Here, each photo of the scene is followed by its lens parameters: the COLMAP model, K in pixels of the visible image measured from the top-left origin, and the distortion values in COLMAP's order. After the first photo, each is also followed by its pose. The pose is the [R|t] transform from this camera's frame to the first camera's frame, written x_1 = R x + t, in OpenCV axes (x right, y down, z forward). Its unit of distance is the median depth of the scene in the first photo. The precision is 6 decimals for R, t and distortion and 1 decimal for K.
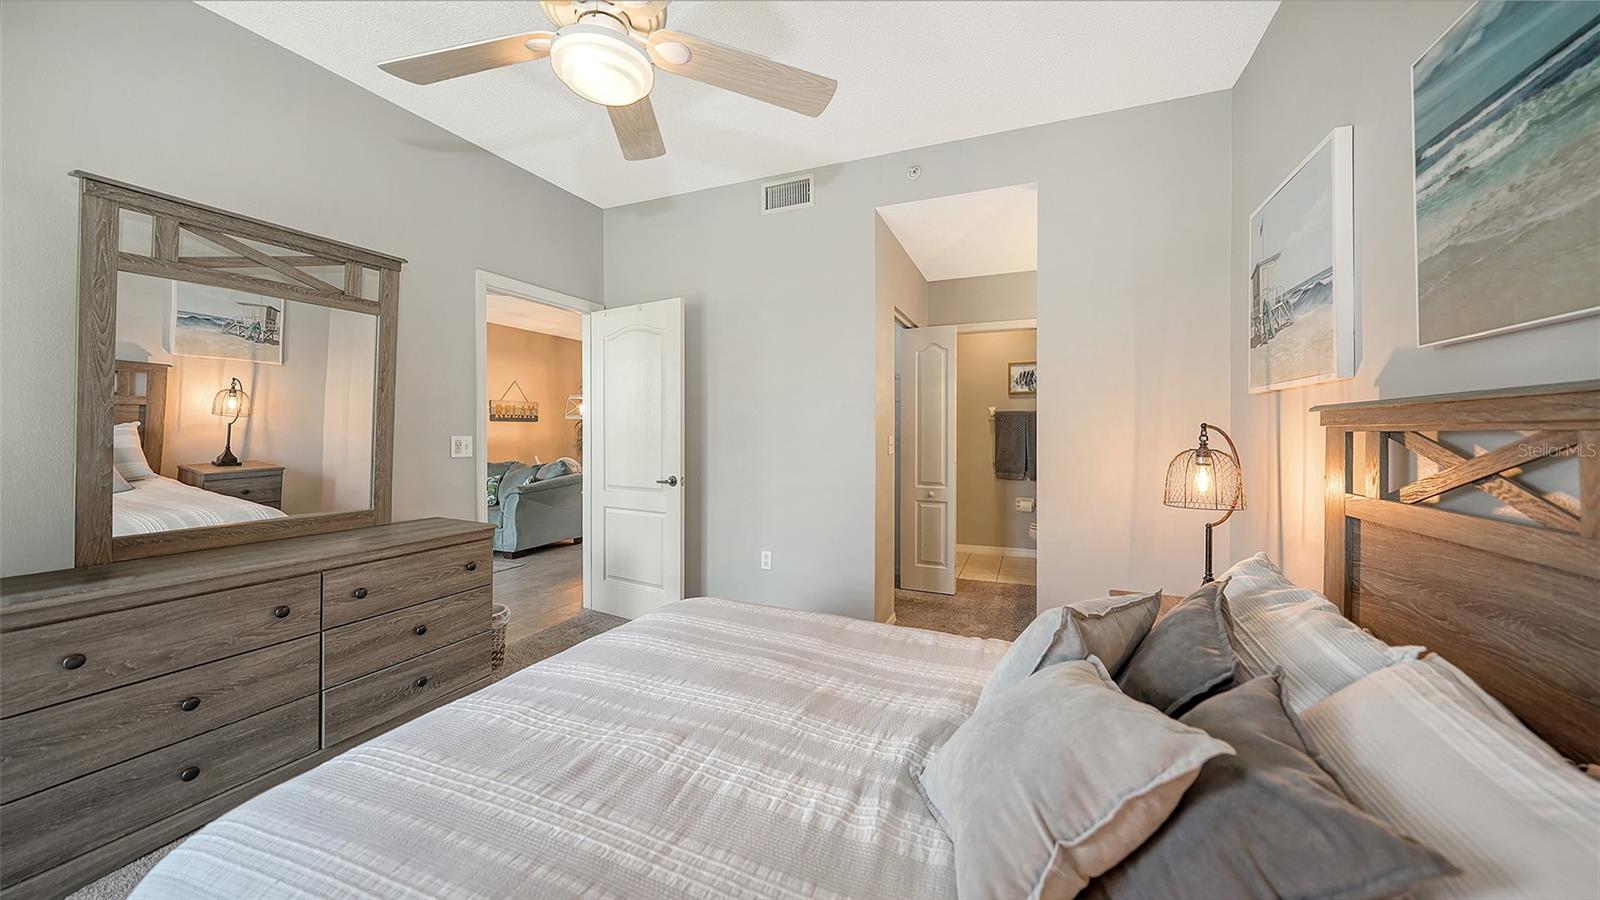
lens RADIAL K [[551.7, 0, 796.6], [0, 551.7, 436.5], [0, 0, 1]] dist [-0.003226, -0.000135]
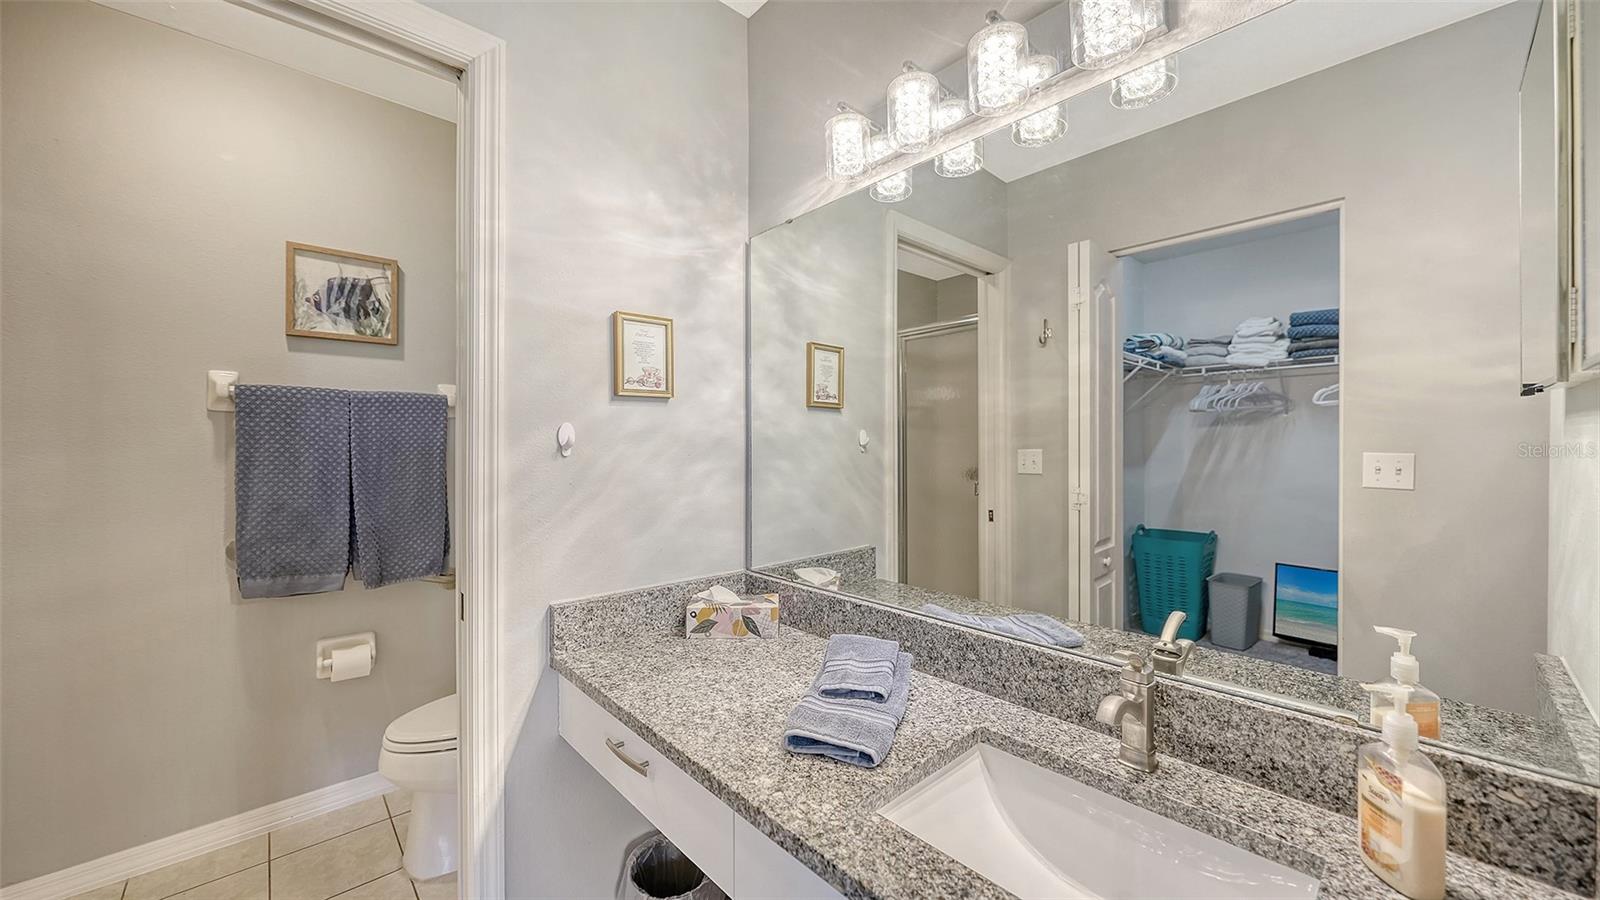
lens RADIAL K [[572.7, 0, 789.9], [0, 572.7, 443.4], [0, 0, 1]] dist [0.001846, 0.000029]
pose [[0.412392, 0.005831, 0.910988, 0.580065], [0.009237, 0.999901, -0.010582, -0.015446], [-0.910959, 0.012779, 0.412298, 1.734238]]
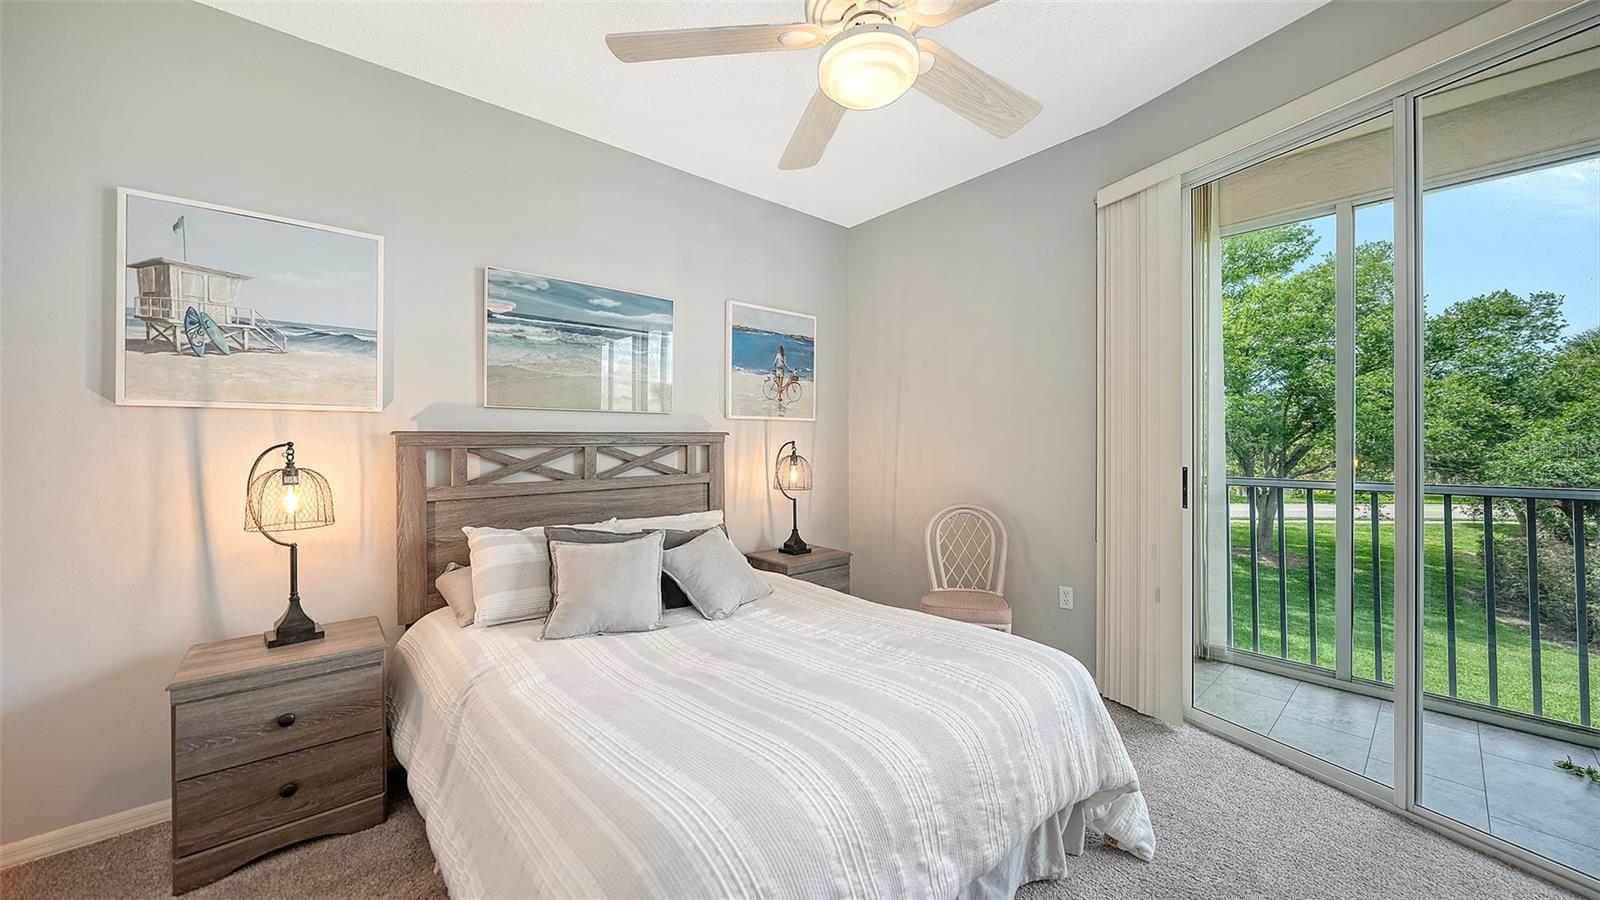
lens RADIAL K [[572.7, 0, 808.4], [0, 572.7, 442.0], [0, 0, 1]] dist [0.001846, 0.000029]
pose [[-0.907201, 0.007030, 0.420638, -0.545550], [0.011035, 0.999914, 0.007087, -0.020415], [-0.420552, 0.011071, -0.907201, 1.573516]]
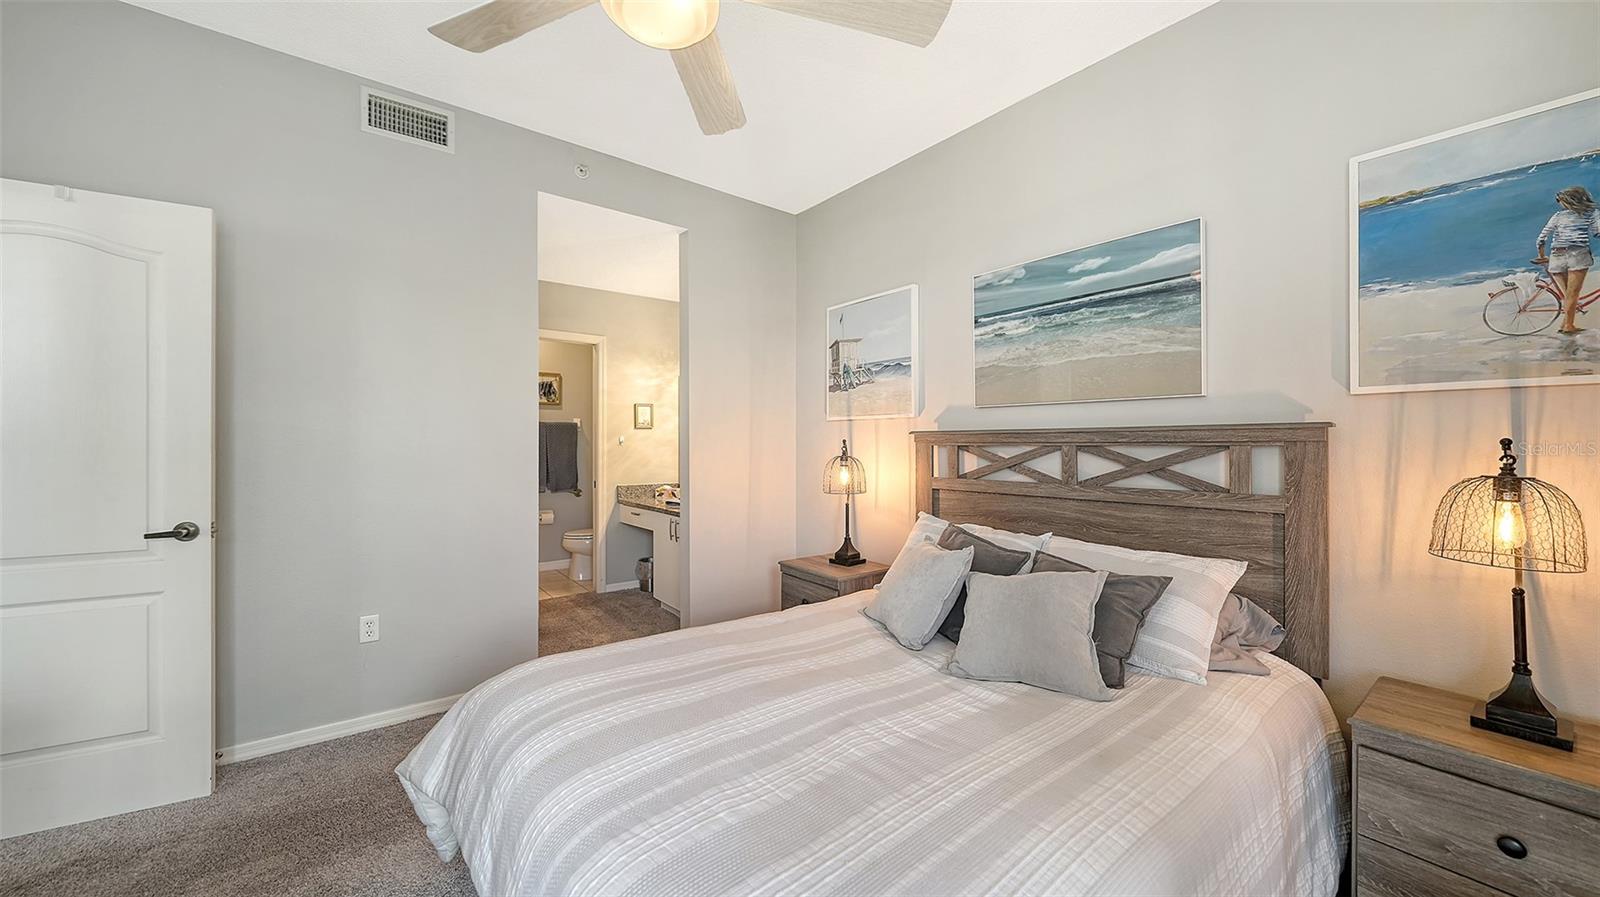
lens RADIAL K [[572.7, 0, 782.7], [0, 572.7, 441.9], [0, 0, 1]] dist [0.001846, 0.000029]
pose [[0.493398, 0.002891, 0.869799, -0.797520], [0.004480, 0.999973, -0.005866, -0.007548], [-0.869792, 0.006791, 0.493372, 0.351466]]
